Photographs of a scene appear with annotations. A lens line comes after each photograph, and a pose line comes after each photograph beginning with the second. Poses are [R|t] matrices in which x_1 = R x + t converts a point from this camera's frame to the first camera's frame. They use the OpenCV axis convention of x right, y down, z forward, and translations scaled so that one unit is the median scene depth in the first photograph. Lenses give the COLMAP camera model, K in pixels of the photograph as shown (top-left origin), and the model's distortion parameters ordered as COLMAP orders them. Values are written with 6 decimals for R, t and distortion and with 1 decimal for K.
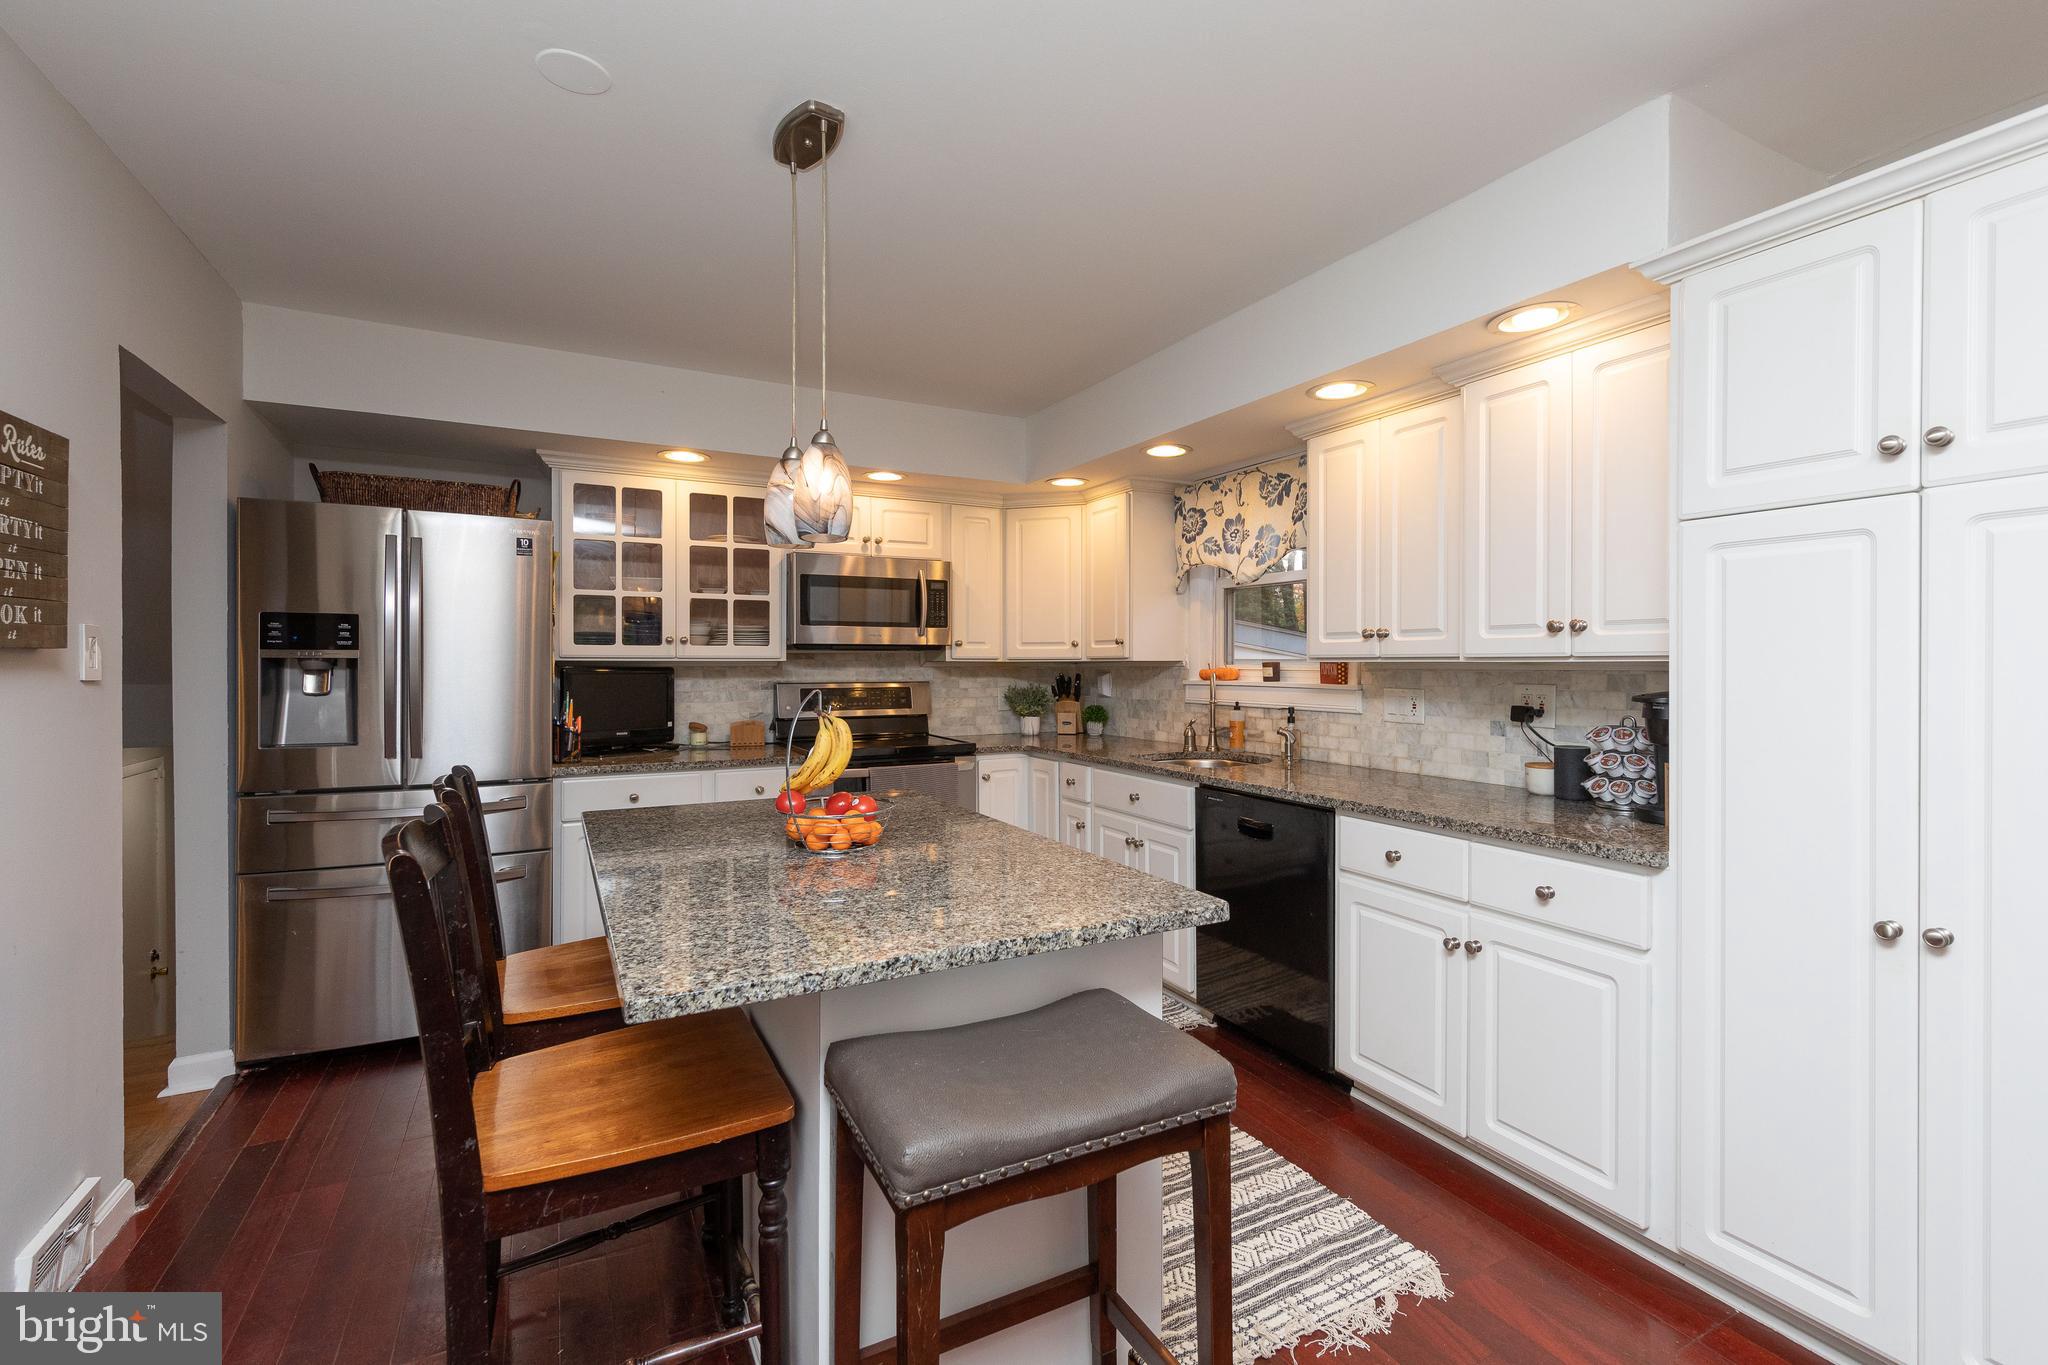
lens RADIAL K [[896.8, 0, 1067.8], [0, 896.8, 670.9], [0, 0, 1]] dist [0.007439, 0.000069]
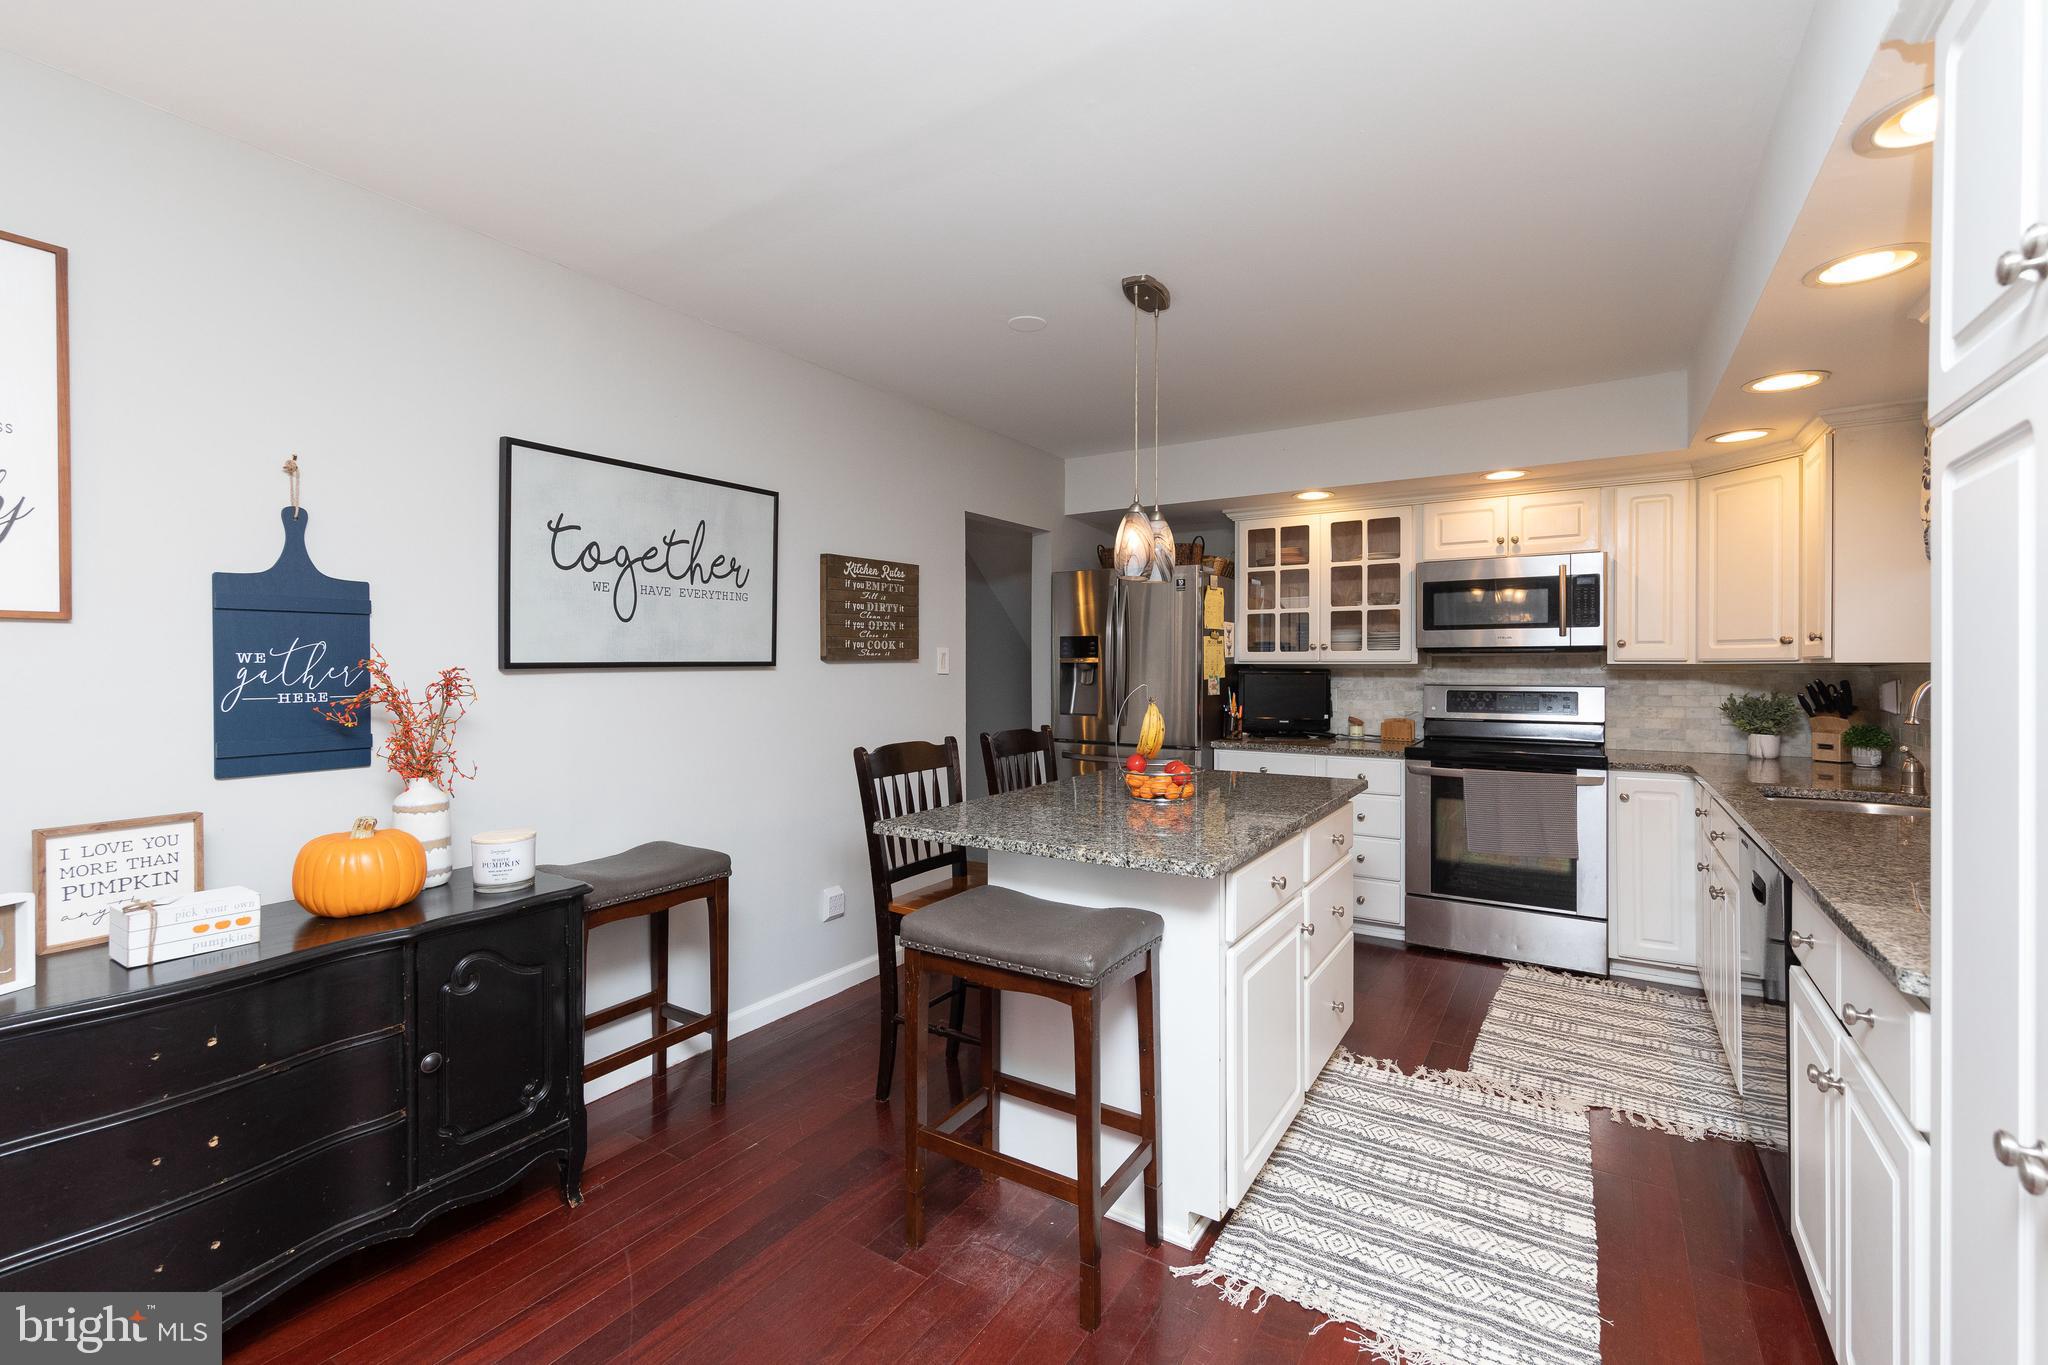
lens RADIAL K [[896.8, 0, 1035.7], [0, 896.8, 677.2], [0, 0, 1]] dist [0.007439, 0.000069]
pose [[0.483746, 0.011438, -0.875134, 0.536060], [-0.008028, 0.999931, 0.008631, -0.000748], [0.875172, 0.002850, 0.483804, 0.102863]]
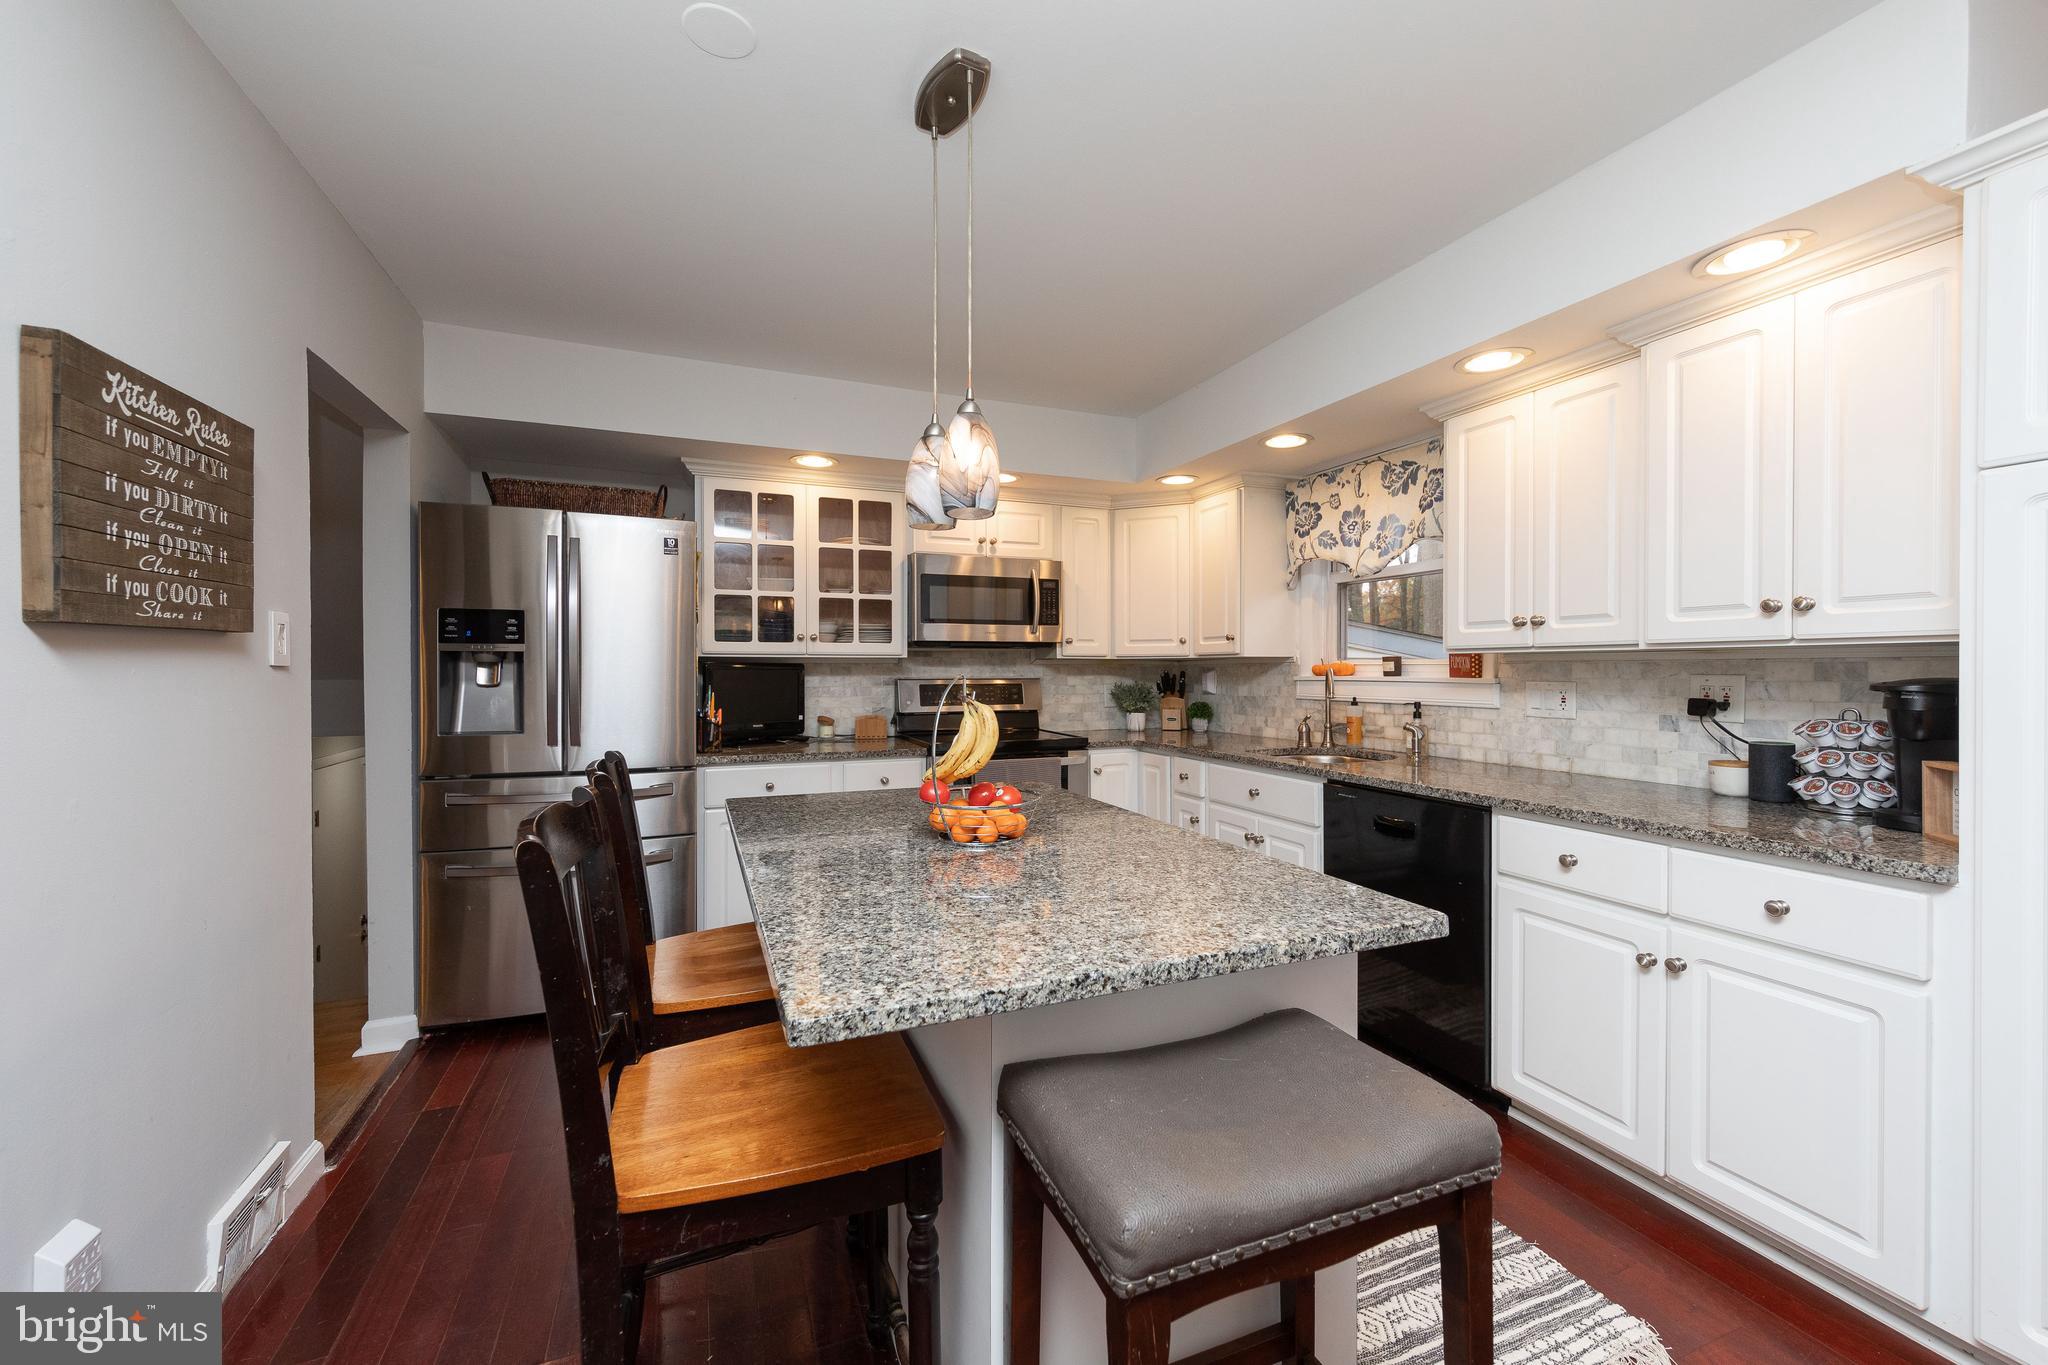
lens RADIAL K [[821.3, 0, 1055.6], [0, 821.3, 678.7], [0, 0, 1]] dist [0.009563, -0.000403]
pose [[0.994500, -0.000806, -0.104734, -0.054965], [0.001117, 0.999995, 0.002909, 0.014436], [0.104731, -0.003010, 0.994496, 0.087546]]
